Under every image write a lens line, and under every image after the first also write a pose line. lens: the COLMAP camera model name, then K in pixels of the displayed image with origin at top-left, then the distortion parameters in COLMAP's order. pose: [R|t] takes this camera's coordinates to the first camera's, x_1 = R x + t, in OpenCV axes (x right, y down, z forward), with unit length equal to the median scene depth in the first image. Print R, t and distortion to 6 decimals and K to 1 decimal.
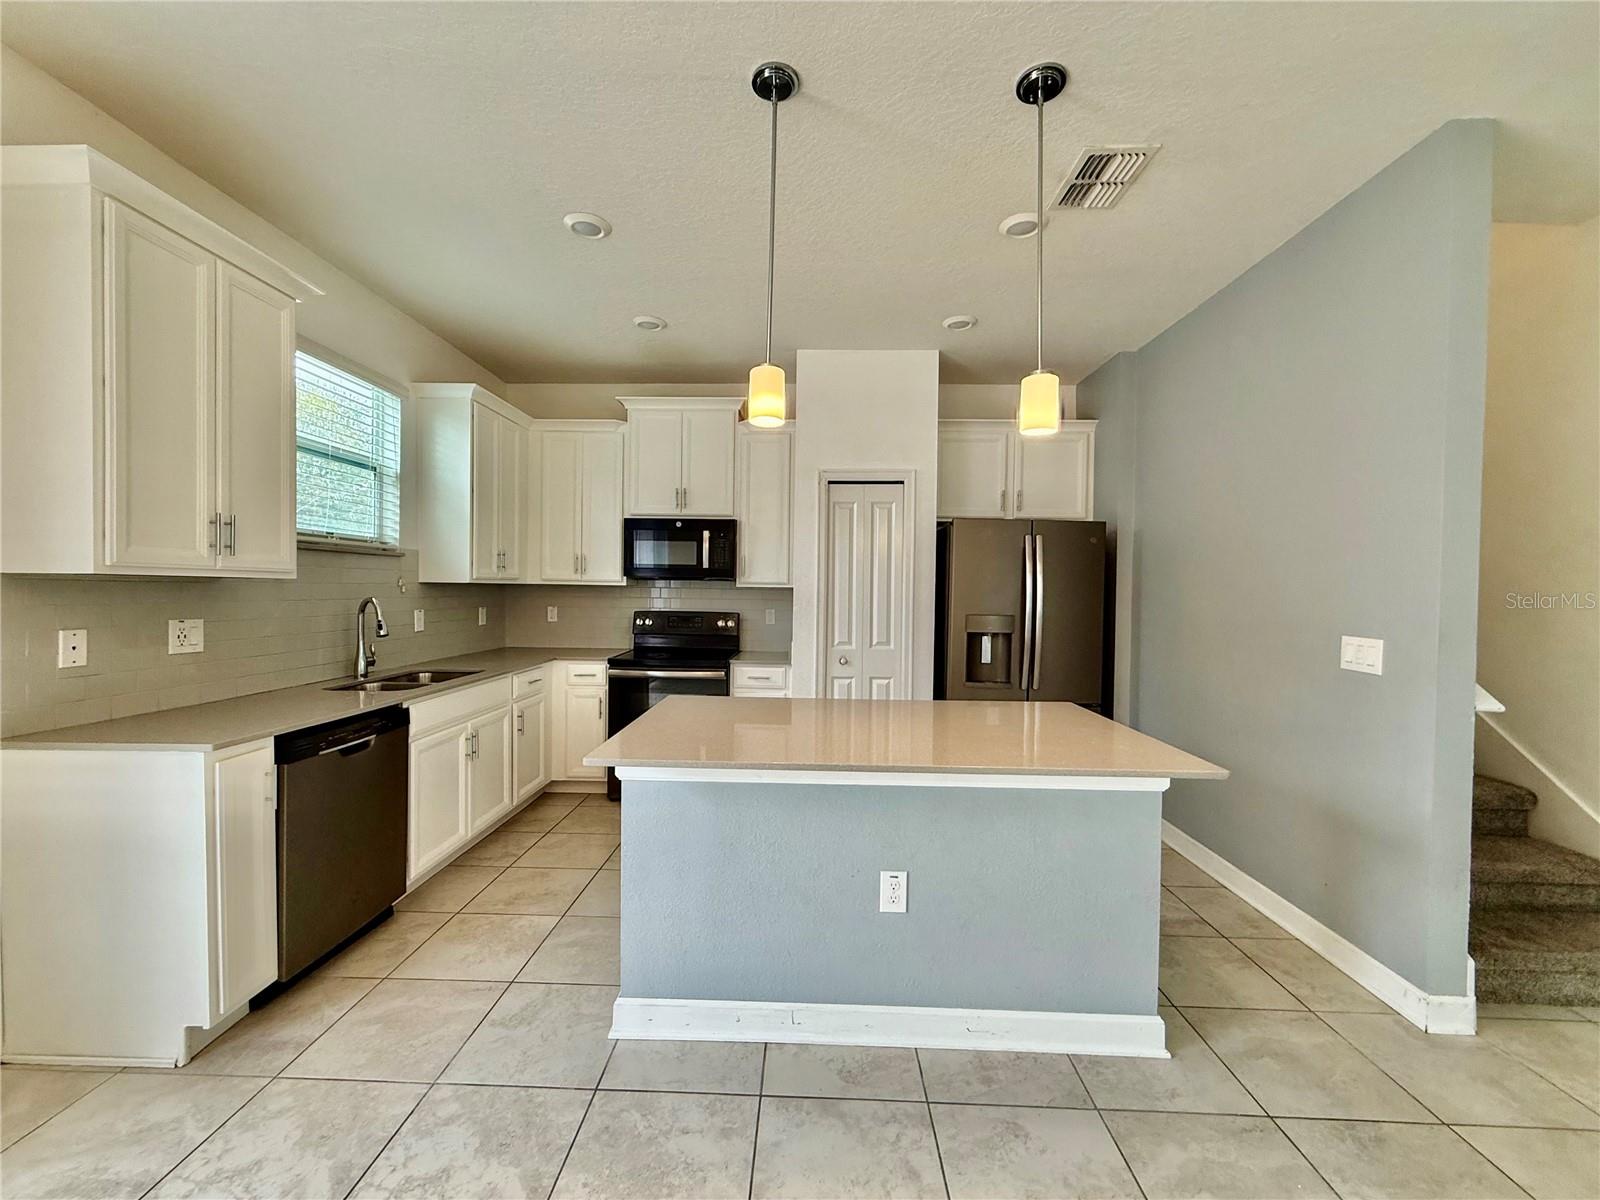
lens RADIAL K [[639.4, 0, 795.5], [0, 639.4, 599.6], [0, 0, 1]] dist [0.001045, 0.000016]
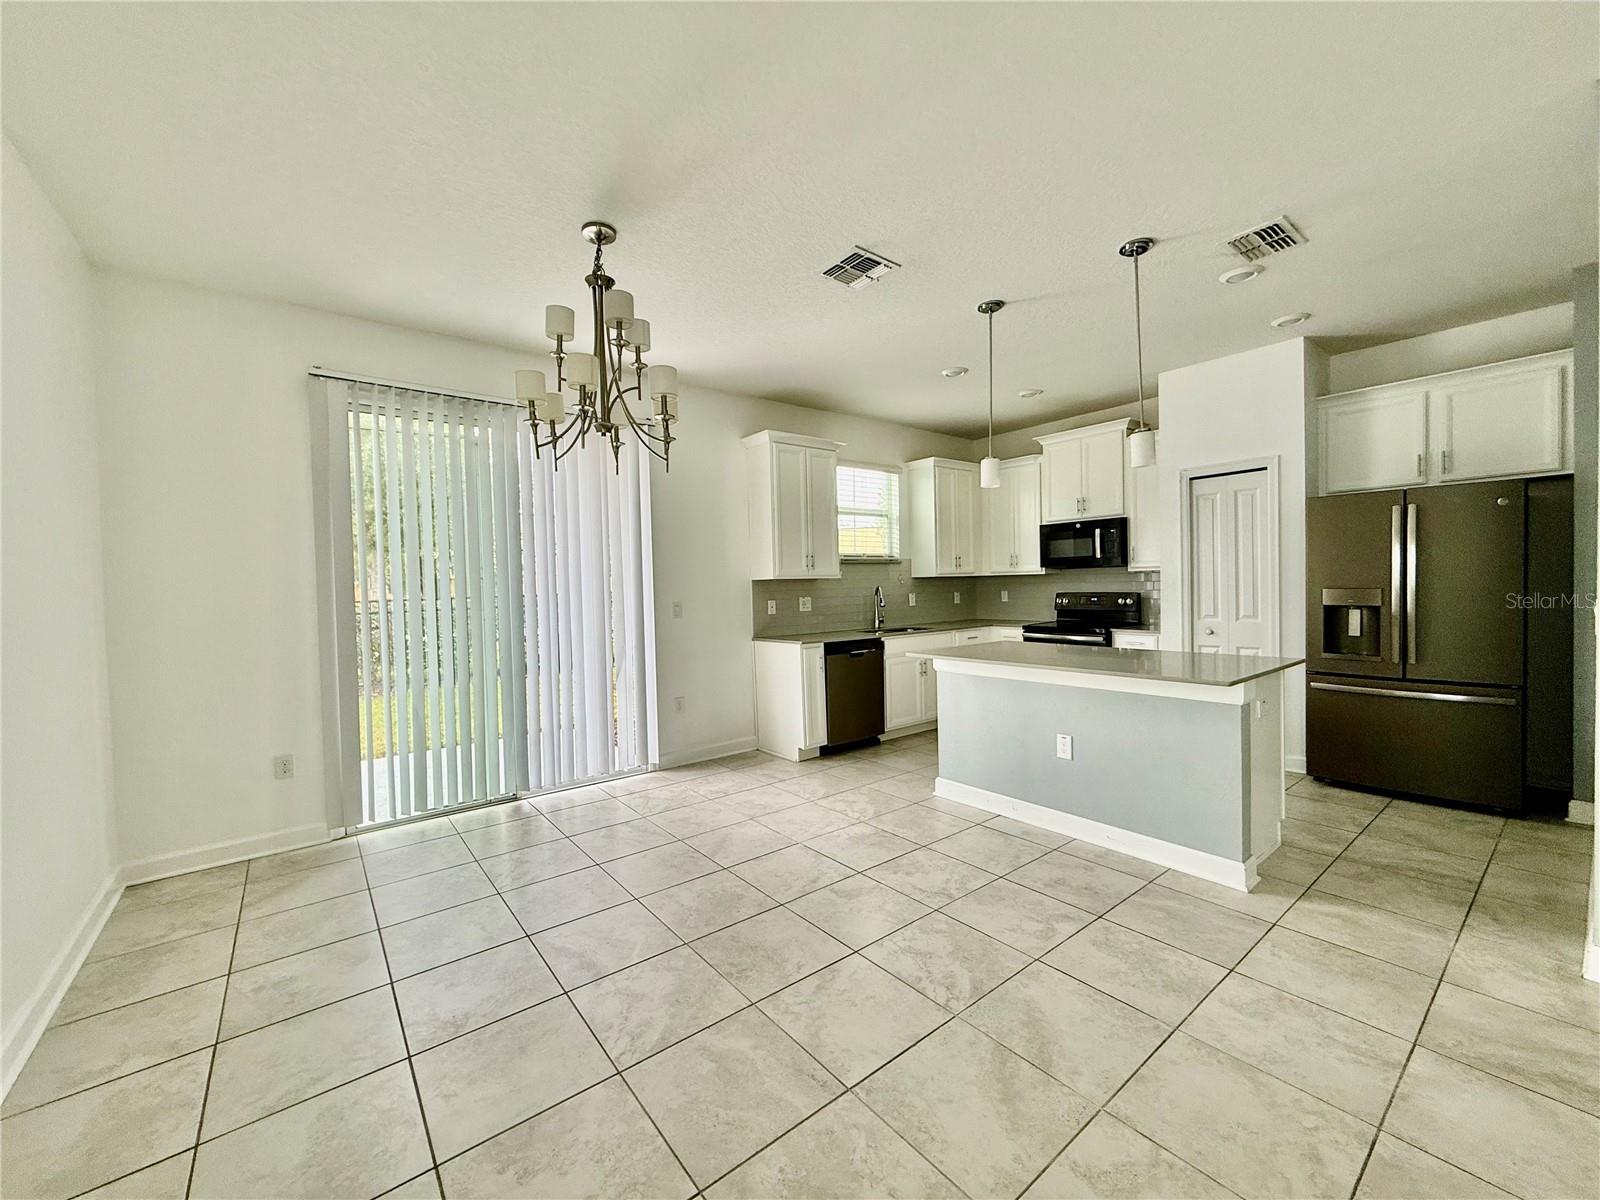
lens RADIAL K [[639.4, 0, 795.9], [0, 639.4, 600.3], [0, 0, 1]] dist [0.001045, 0.000016]
pose [[0.639518, -0.010379, -0.768706, 0.665153], [0.021610, 0.999756, 0.004480, 0.024950], [0.768473, -0.019477, 0.639586, -0.425038]]
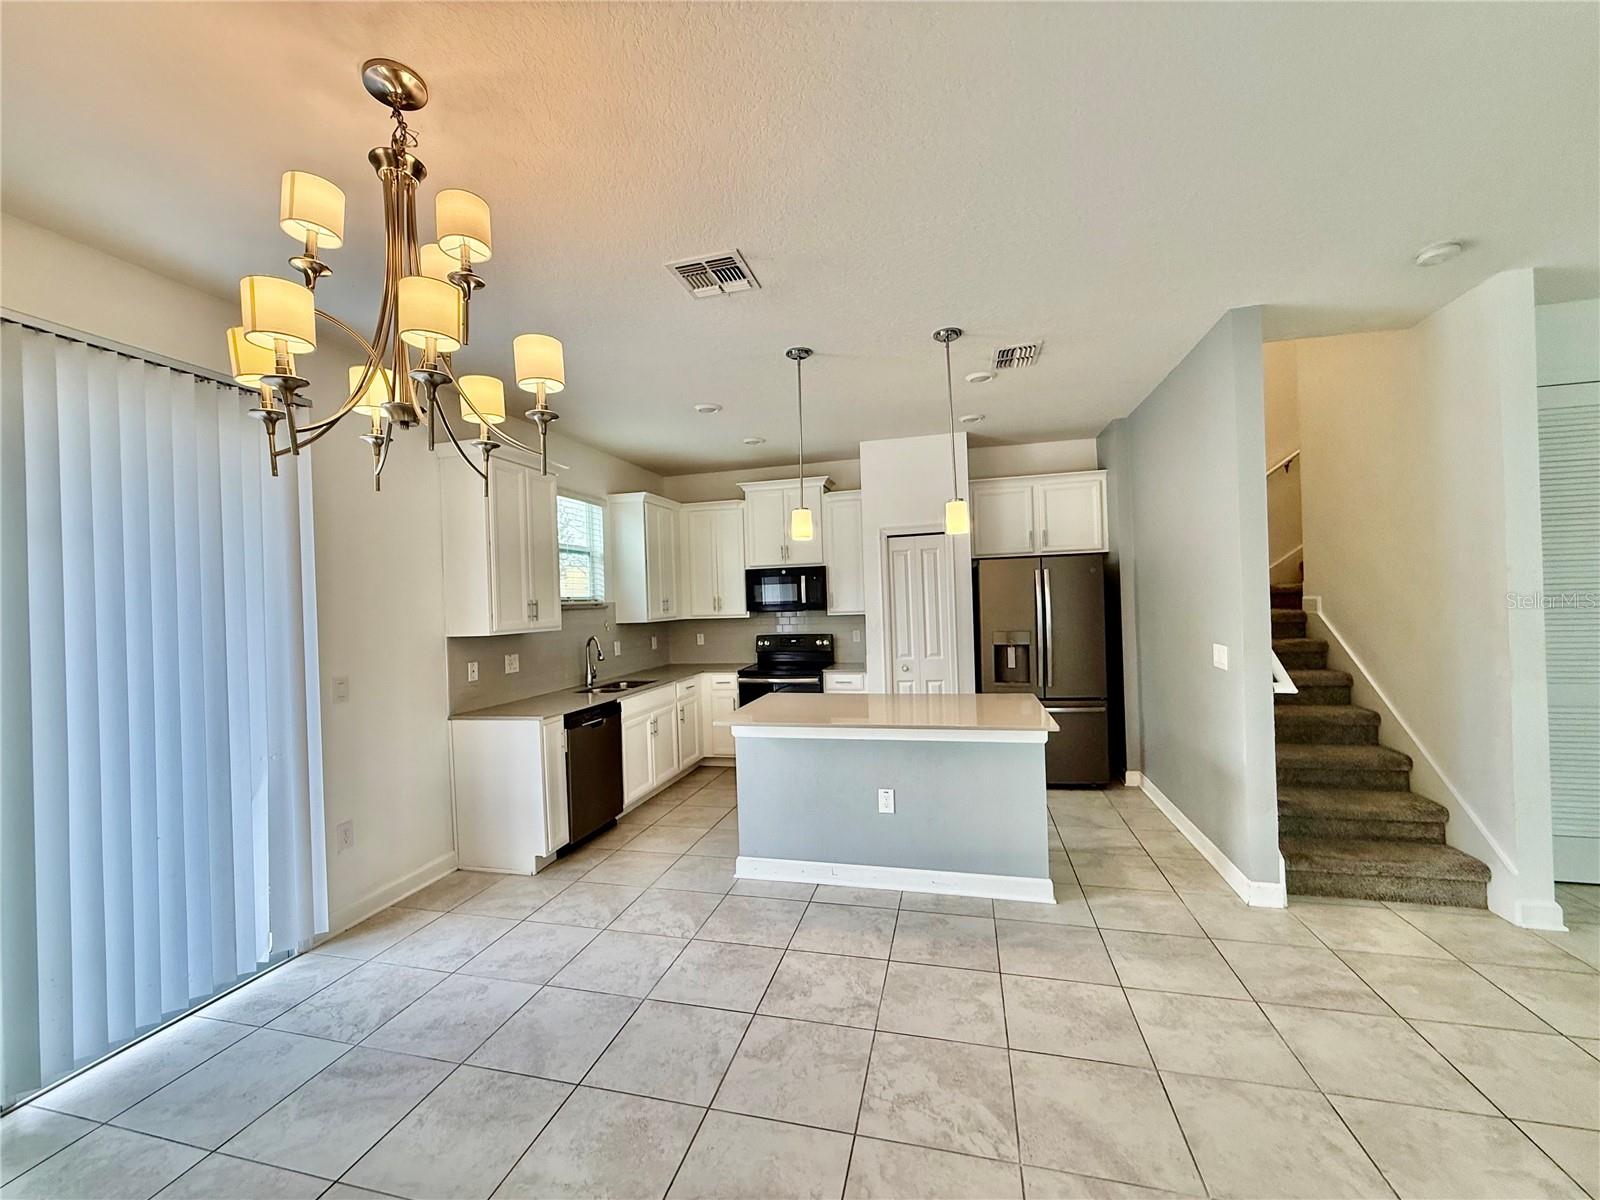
lens RADIAL K [[639.4, 0, 796.1], [0, 639.4, 598.8], [0, 0, 1]] dist [0.001045, 0.000016]
pose [[0.974462, -0.046750, -0.219634, 0.209648], [0.043400, 0.998856, -0.020056, -0.045199], [0.220320, 0.010012, 0.975376, -0.494606]]
